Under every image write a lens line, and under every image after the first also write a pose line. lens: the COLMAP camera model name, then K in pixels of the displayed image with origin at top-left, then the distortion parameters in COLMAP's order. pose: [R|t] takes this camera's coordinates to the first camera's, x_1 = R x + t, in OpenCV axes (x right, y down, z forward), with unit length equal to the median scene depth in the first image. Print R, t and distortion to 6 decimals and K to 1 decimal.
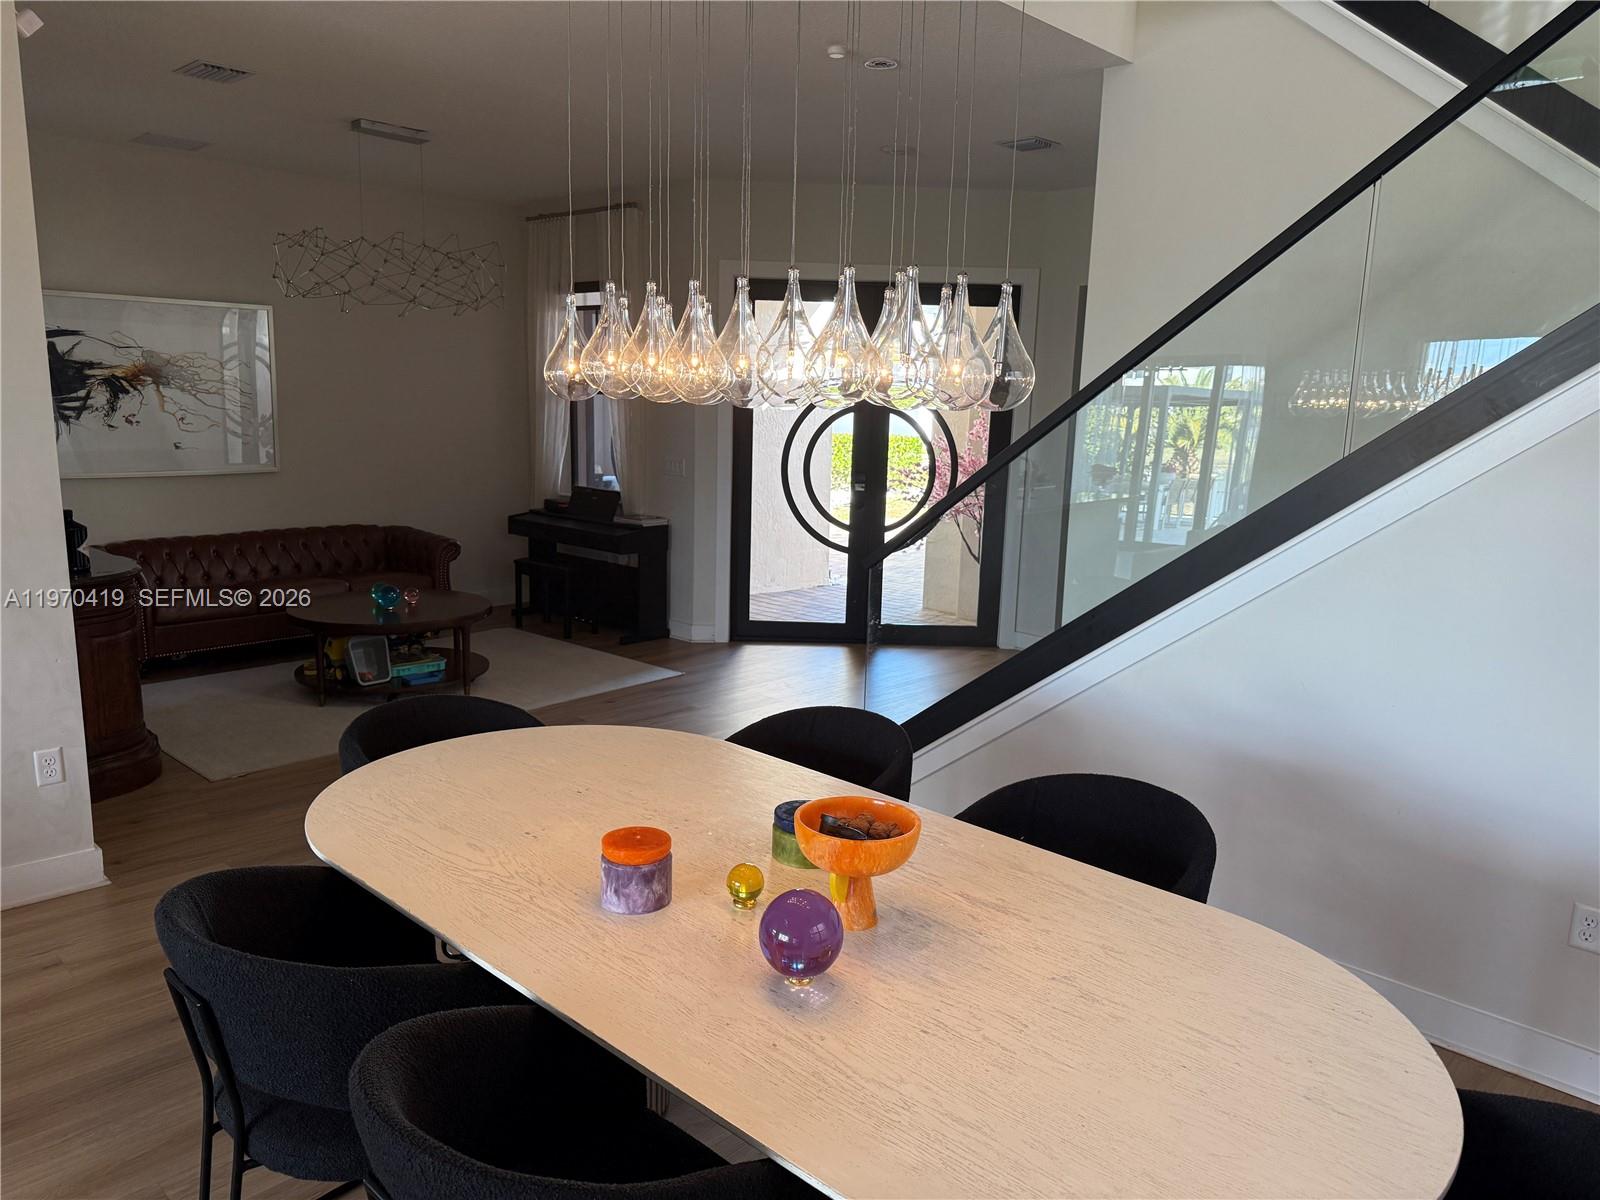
lens RADIAL K [[1129.7, 0, 801.8], [0, 1129.7, 604.1], [0, 0, 1]] dist [0.060621, -0.094369]
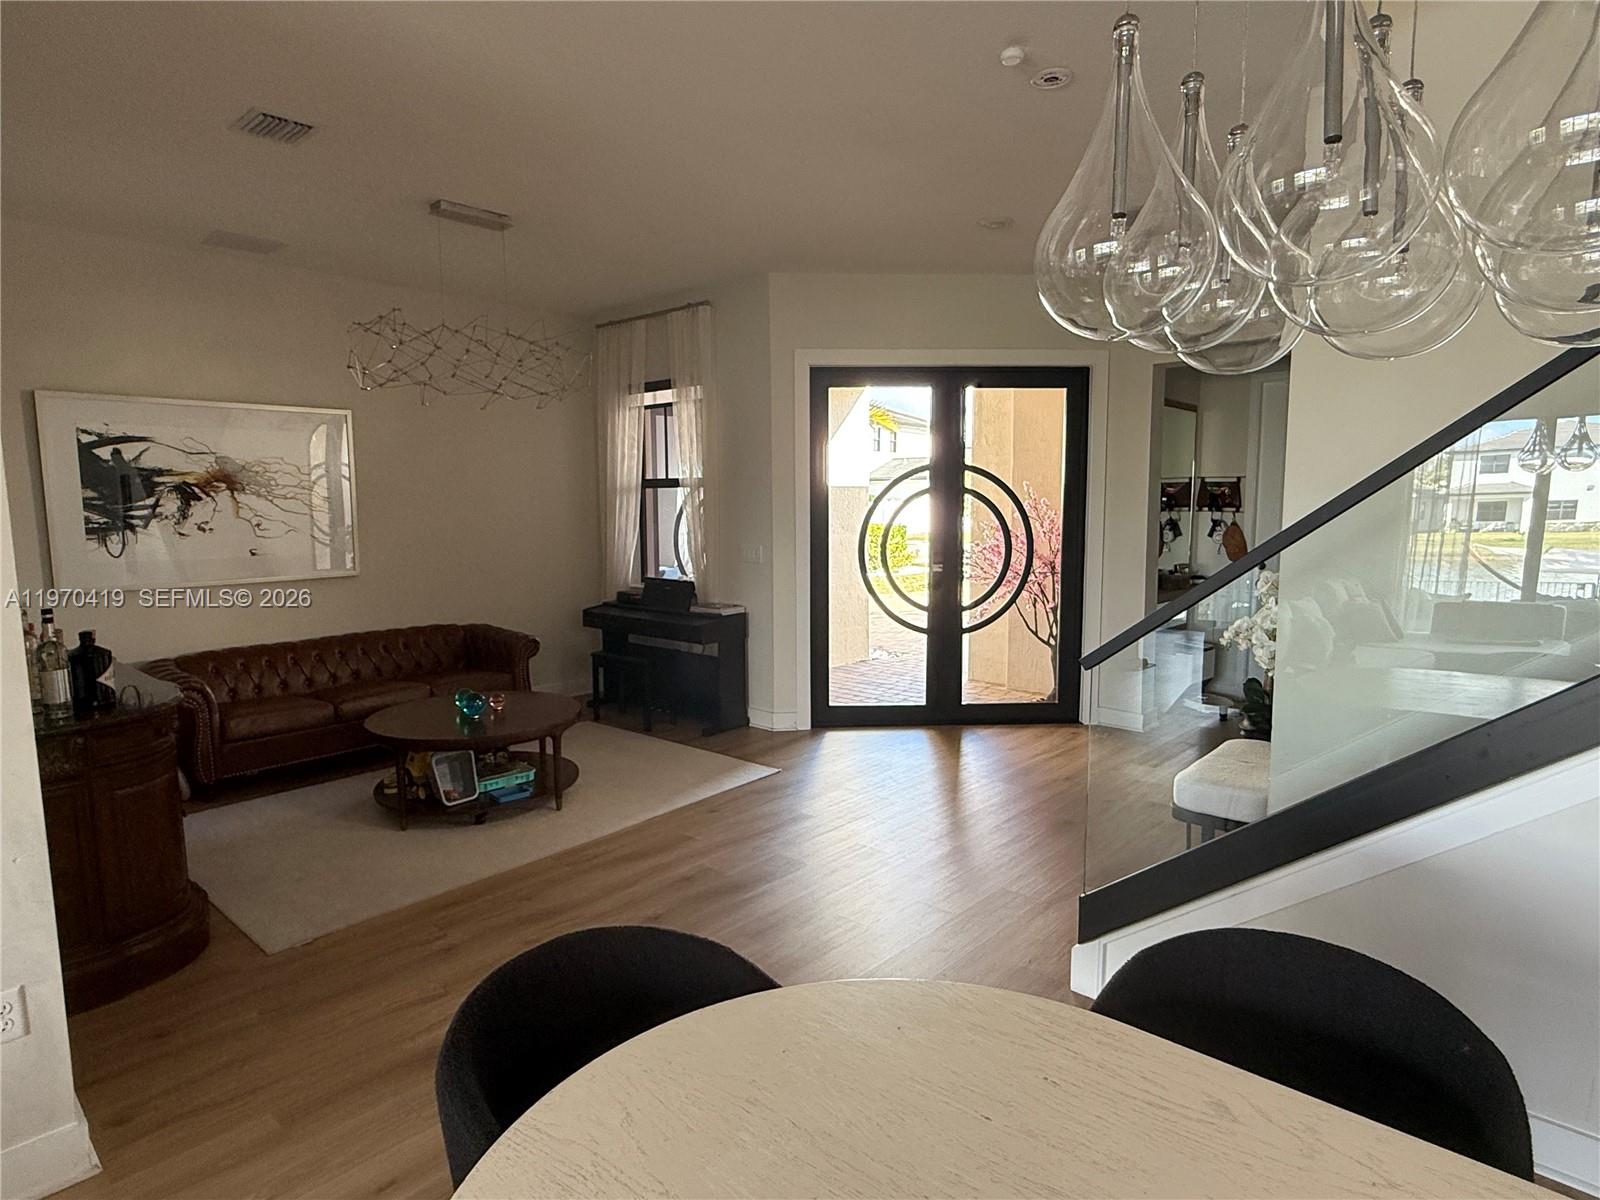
lens RADIAL K [[898.5, 0, 800.0], [0, 898.5, 600.0], [0, 0, 1]] dist [-0.006136, 0.002107]
pose [[0.999121, -0.036486, 0.020634, -0.090405], [0.037863, 0.996769, -0.070840, -0.024392], [-0.017983, 0.071559, 0.997274, 0.213581]]
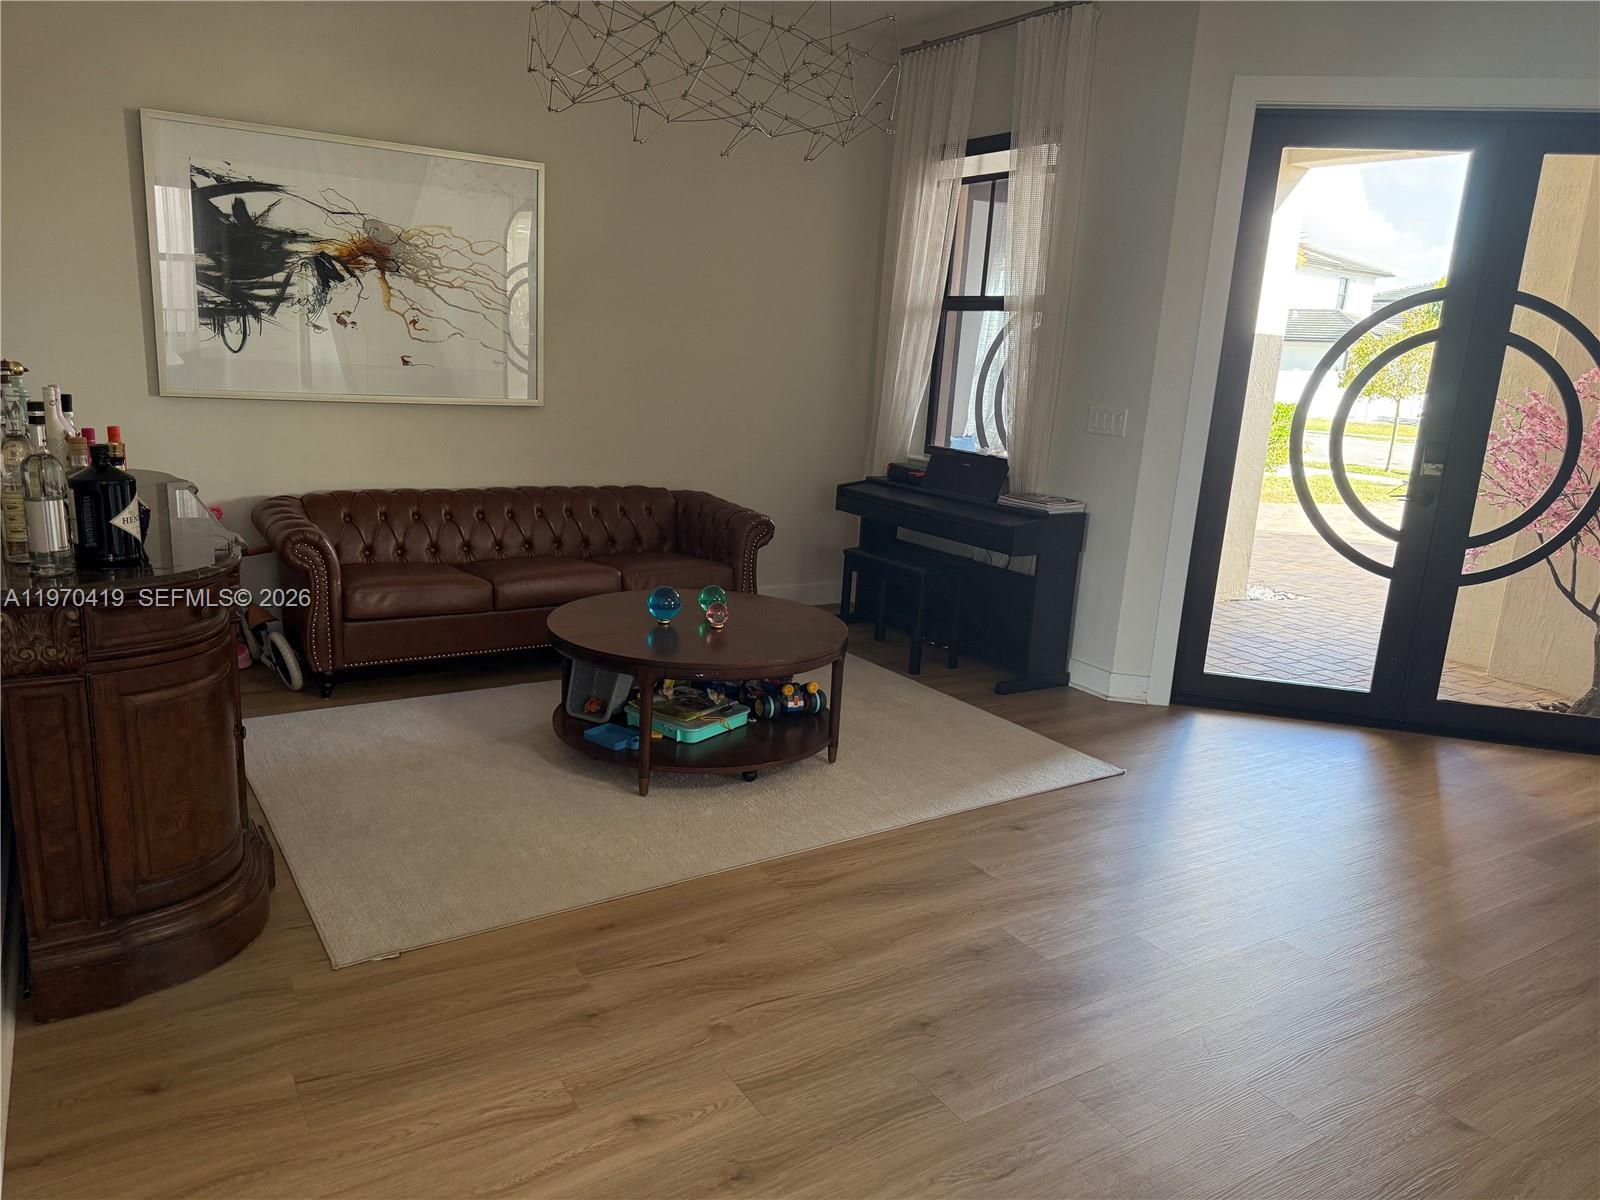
lens RADIAL K [[1136.7, 0, 784.5], [0, 1136.7, 604.5], [0, 0, 1]] dist [0.118711, -0.181344]
pose [[0.966551, 0.083875, -0.242373, -0.127190], [-0.076473, 0.996277, 0.039804, -0.032757], [0.244810, -0.019938, 0.969366, 0.339882]]
